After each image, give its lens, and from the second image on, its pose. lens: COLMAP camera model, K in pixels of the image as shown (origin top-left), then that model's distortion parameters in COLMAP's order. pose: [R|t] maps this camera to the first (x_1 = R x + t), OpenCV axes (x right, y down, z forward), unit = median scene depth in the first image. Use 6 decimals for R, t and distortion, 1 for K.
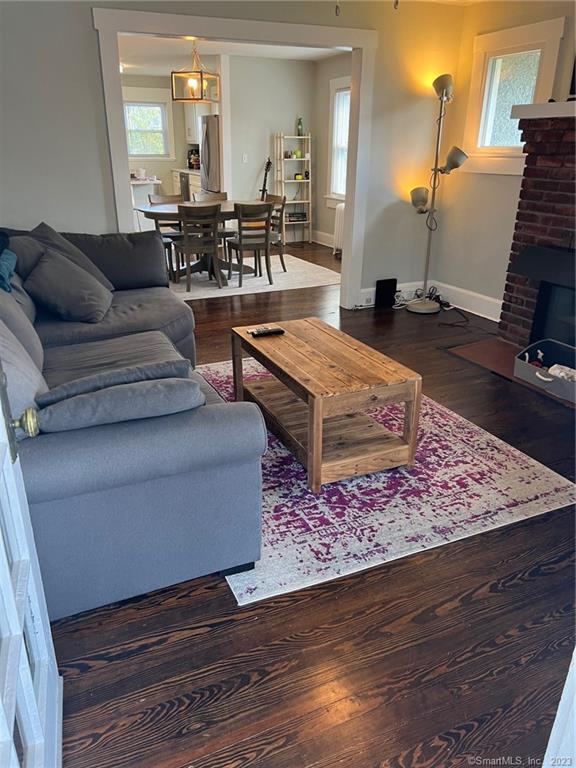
lens RADIAL K [[576.5, 0, 281.5], [0, 576.5, 387.7], [0, 0, 1]] dist [0.062730, -0.070322]
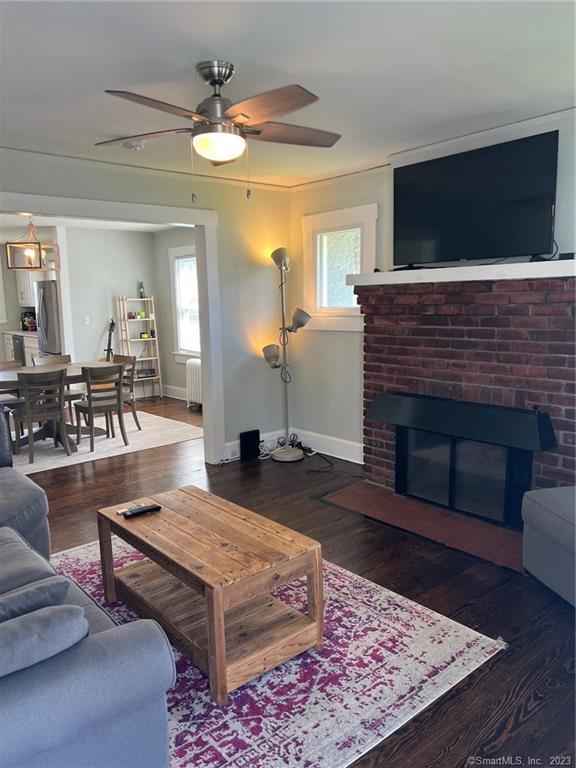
lens RADIAL K [[576.5, 0, 290.0], [0, 576.5, 386.3], [0, 0, 1]] dist [0.062730, -0.070322]
pose [[0.957657, -0.066829, 0.280047, -0.028437], [0.133096, 0.965274, -0.224794, -0.032972], [-0.255299, 0.252549, 0.933296, 0.036023]]
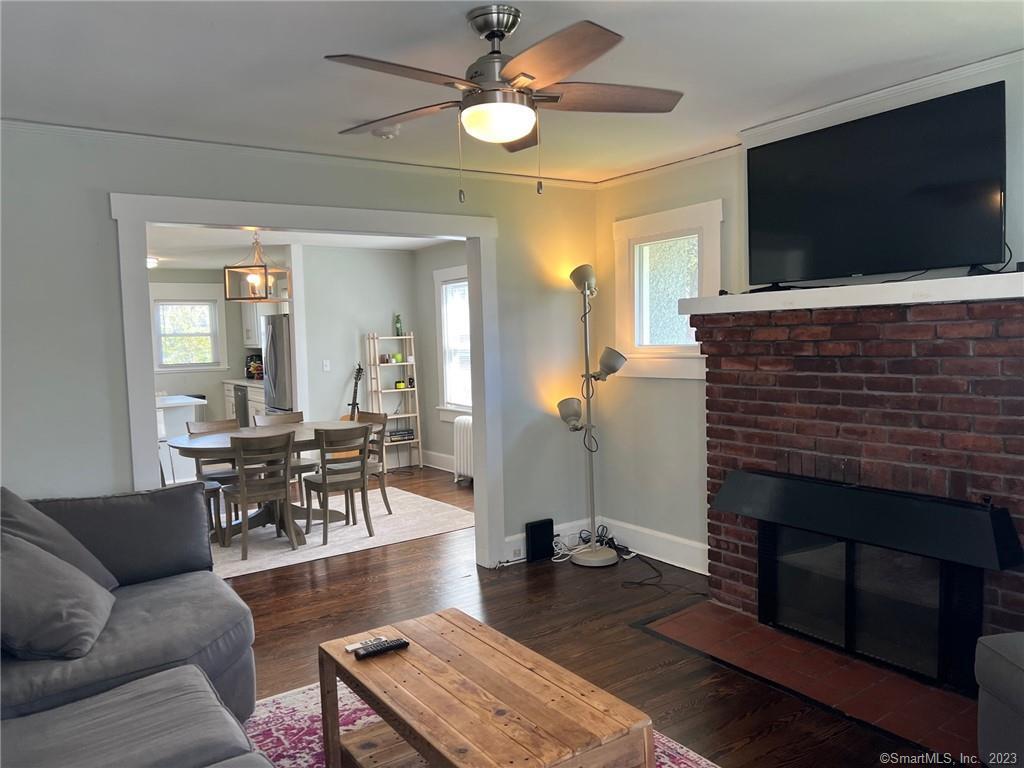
lens RADIAL K [[768.7, 0, 505.8], [0, 768.7, 387.4], [0, 0, 1]] dist [0.062730, -0.070322]
pose [[0.983876, -0.046770, 0.172626, -0.015099], [0.100229, 0.943583, -0.315604, -0.055907], [-0.148126, 0.327818, 0.933056, 0.087311]]
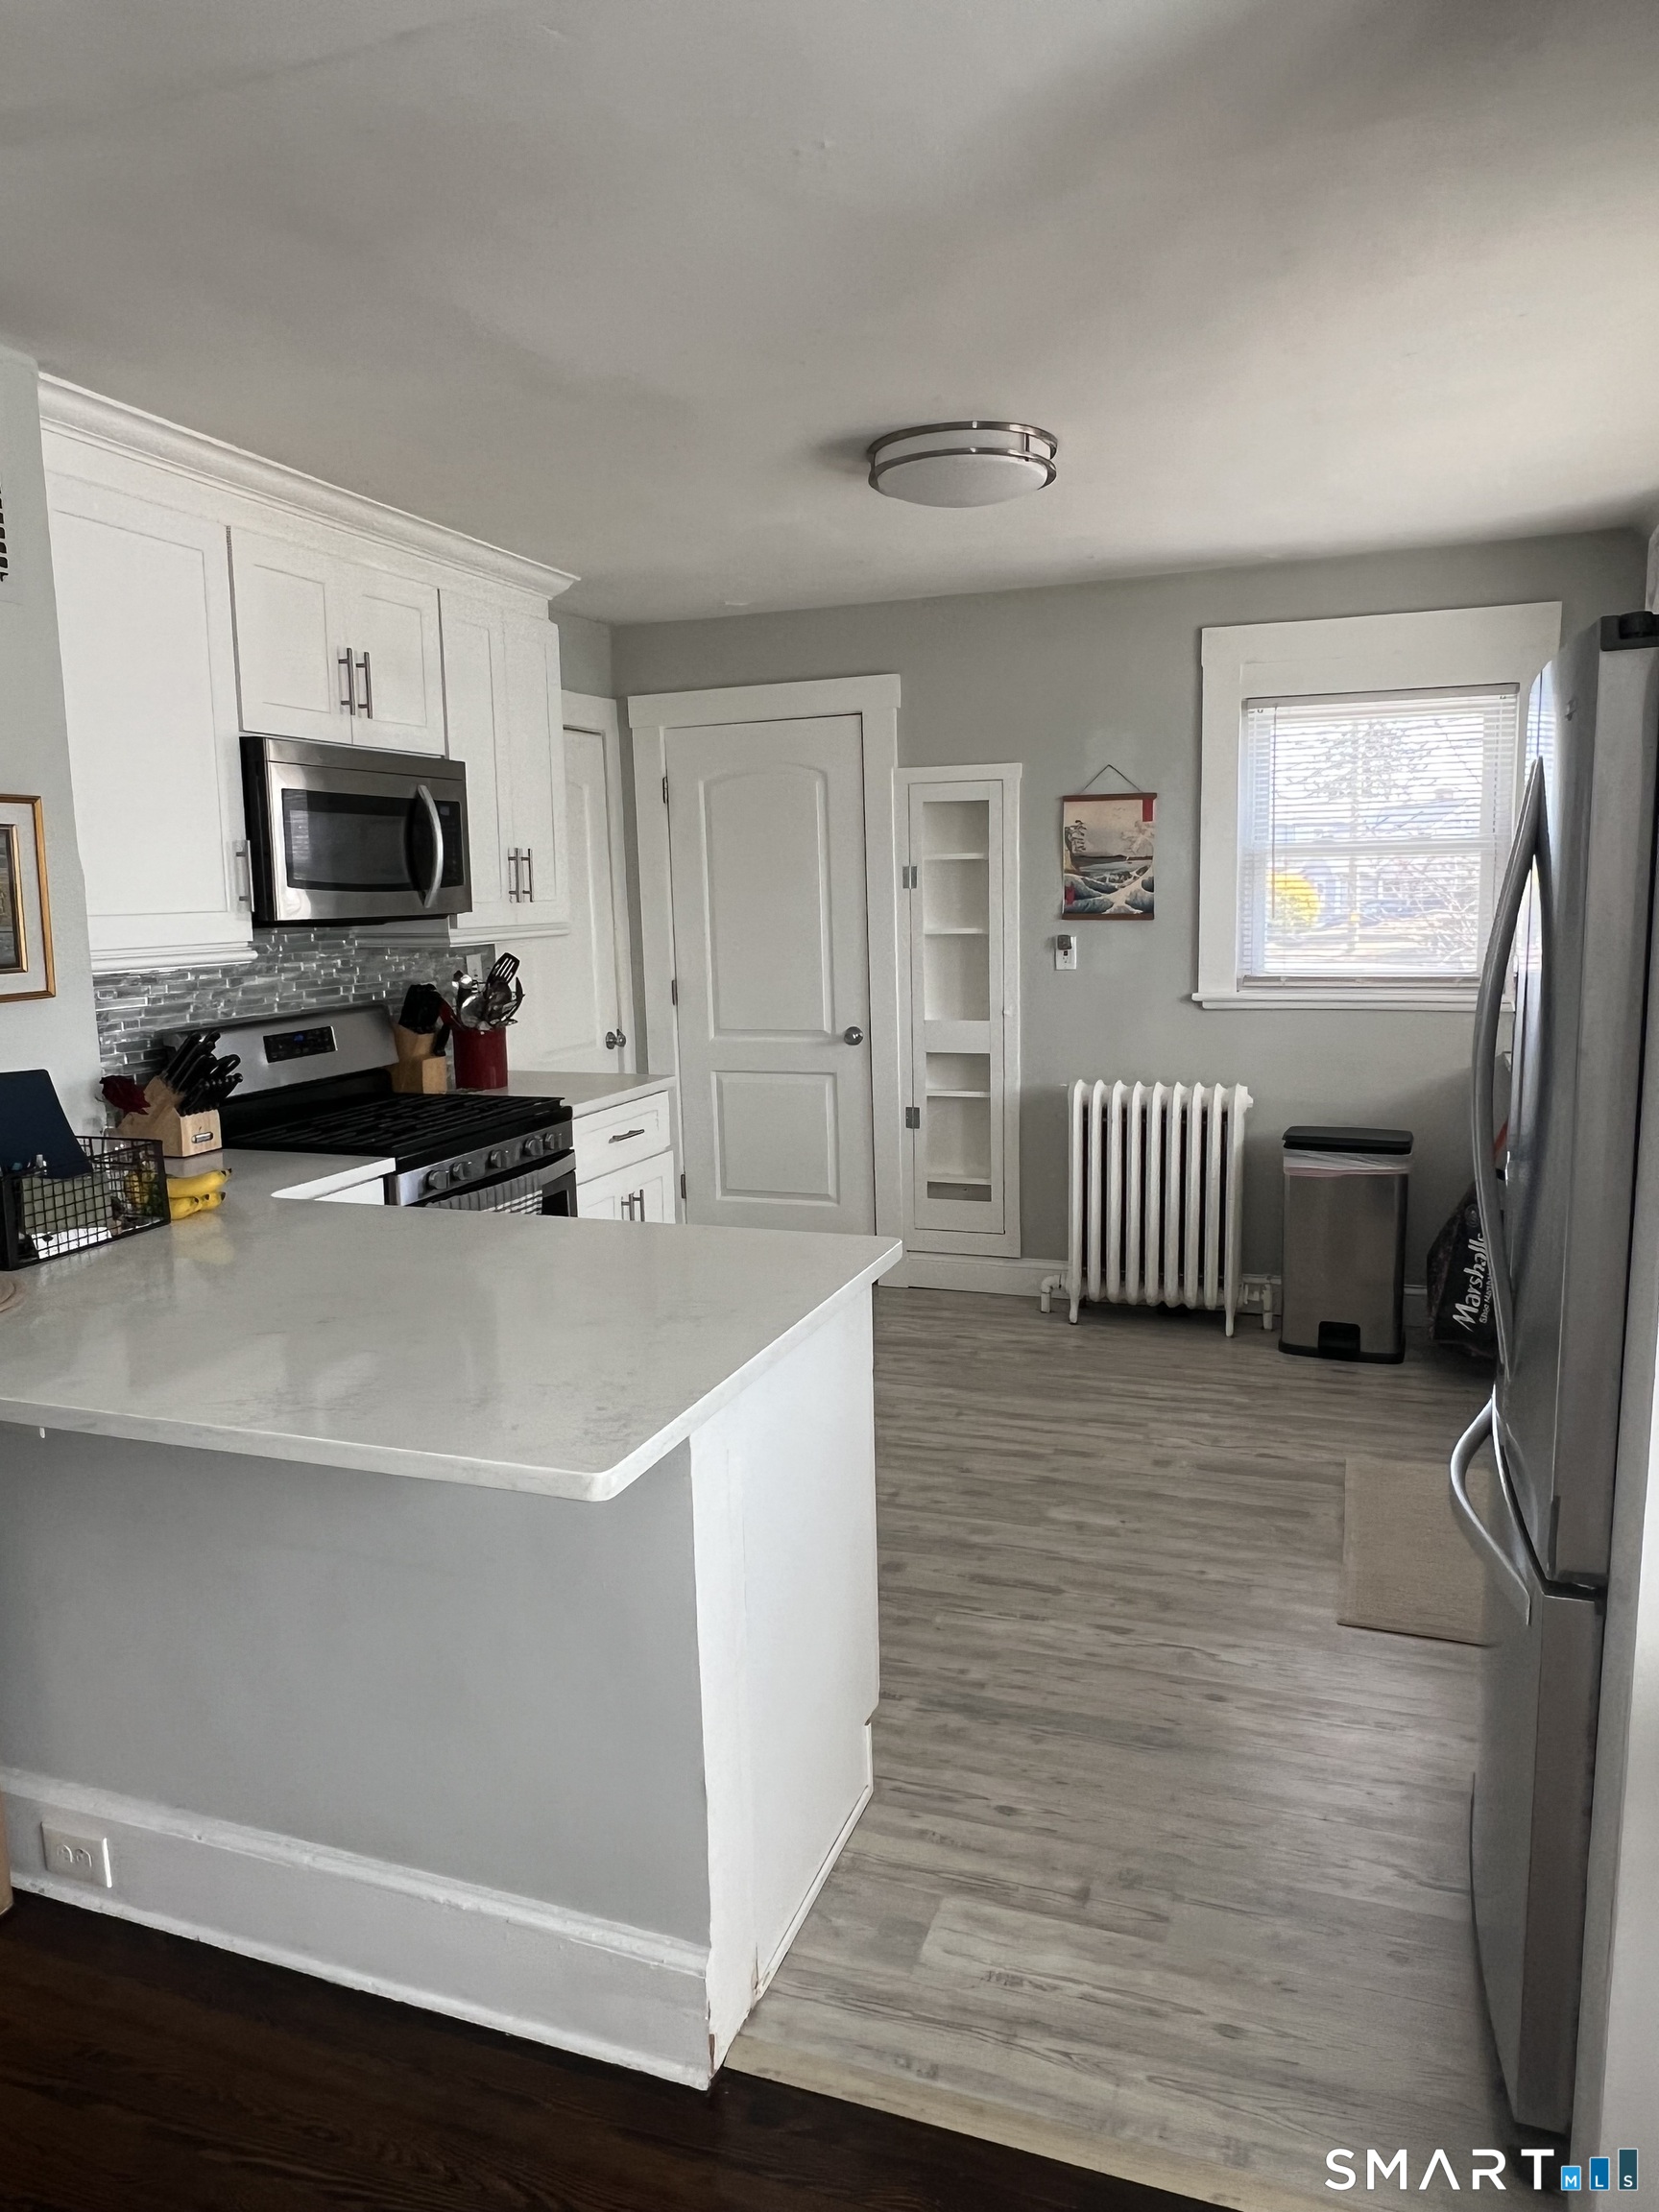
lens RADIAL K [[1473.5, 0, 816.6], [0, 1473.5, 1094.3], [0, 0, 1]] dist [-0.011821, 0.007221]
pose [[0.708482, 0.077257, -0.701487, -0.091820], [-0.248921, 0.957463, -0.145954, -0.619356], [0.660372, 0.278021, 0.697577, 1.414216]]
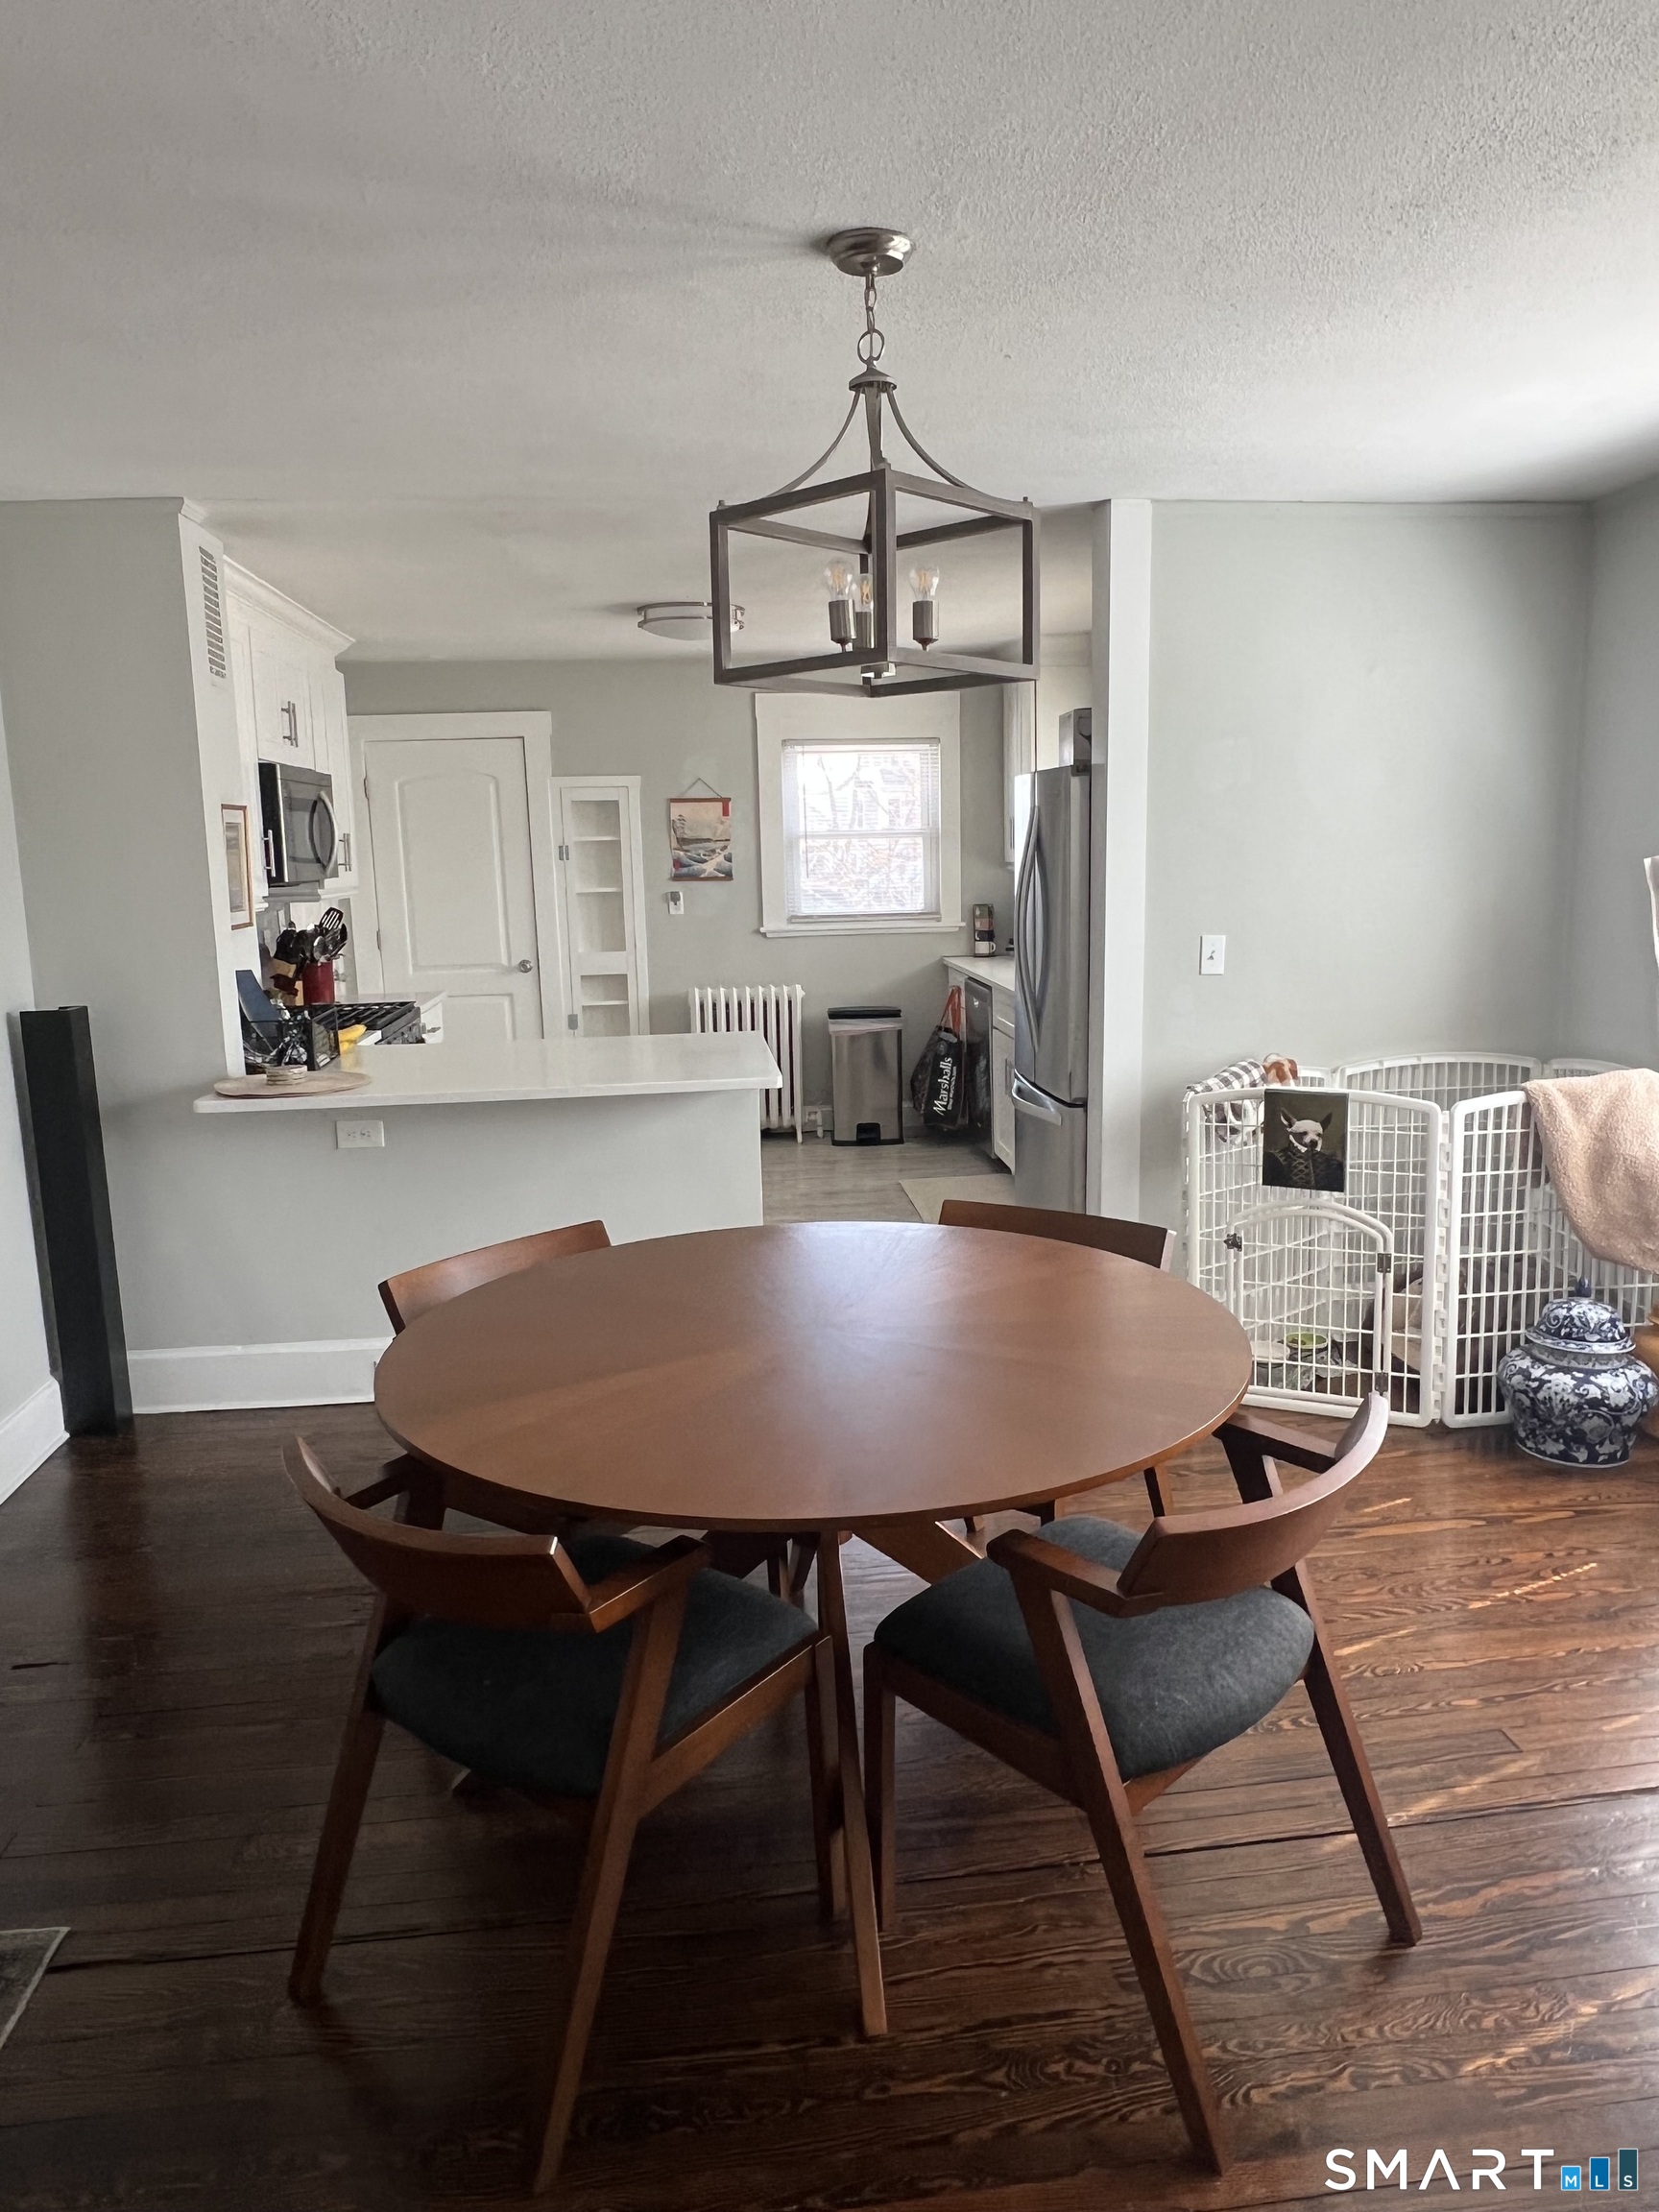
lens RADIAL K [[1473.5, 0, 851.3], [0, 1473.5, 1092.1], [0, 0, 1]] dist [-0.011821, 0.007221]
pose [[0.951304, 0.022856, -0.307406, -0.042077], [-0.091869, 0.972951, -0.211957, -0.396278], [0.294247, 0.229876, 0.927672, 0.865772]]
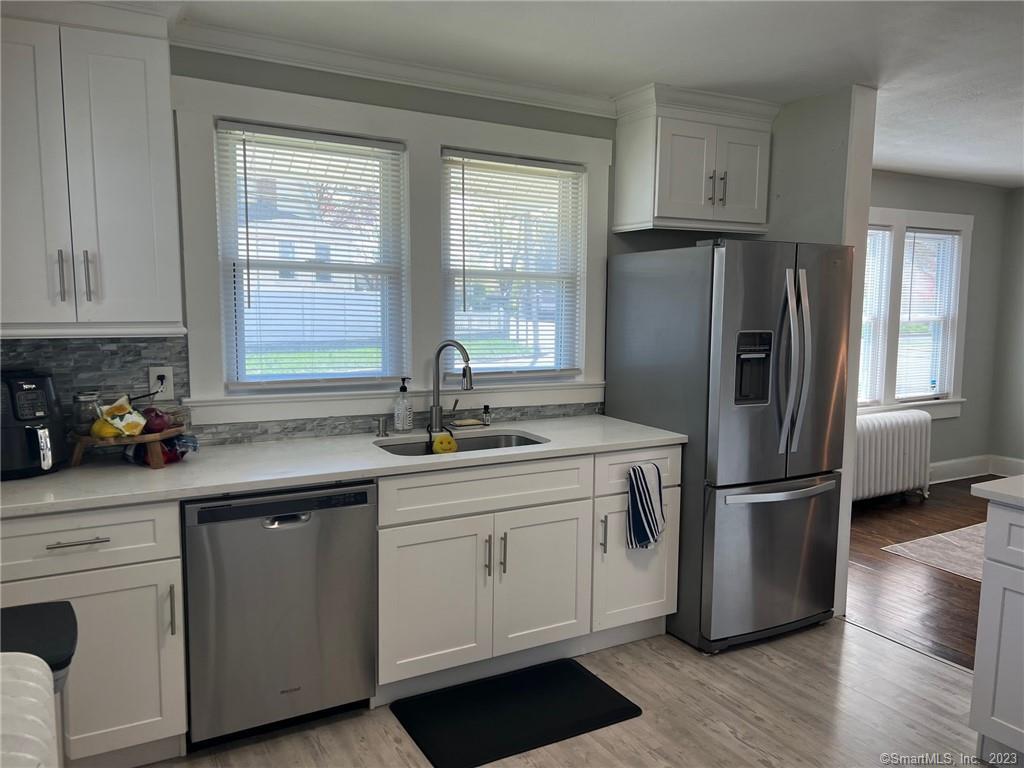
lens RADIAL K [[768.7, 0, 515.8], [0, 768.7, 391.5], [0, 0, 1]] dist [0.062730, -0.070322]
pose [[-0.093172, -0.126151, 0.987626, -0.893459], [0.378919, 0.912805, 0.152342, -0.902290], [-0.920728, 0.388424, -0.037247, 2.069693]]
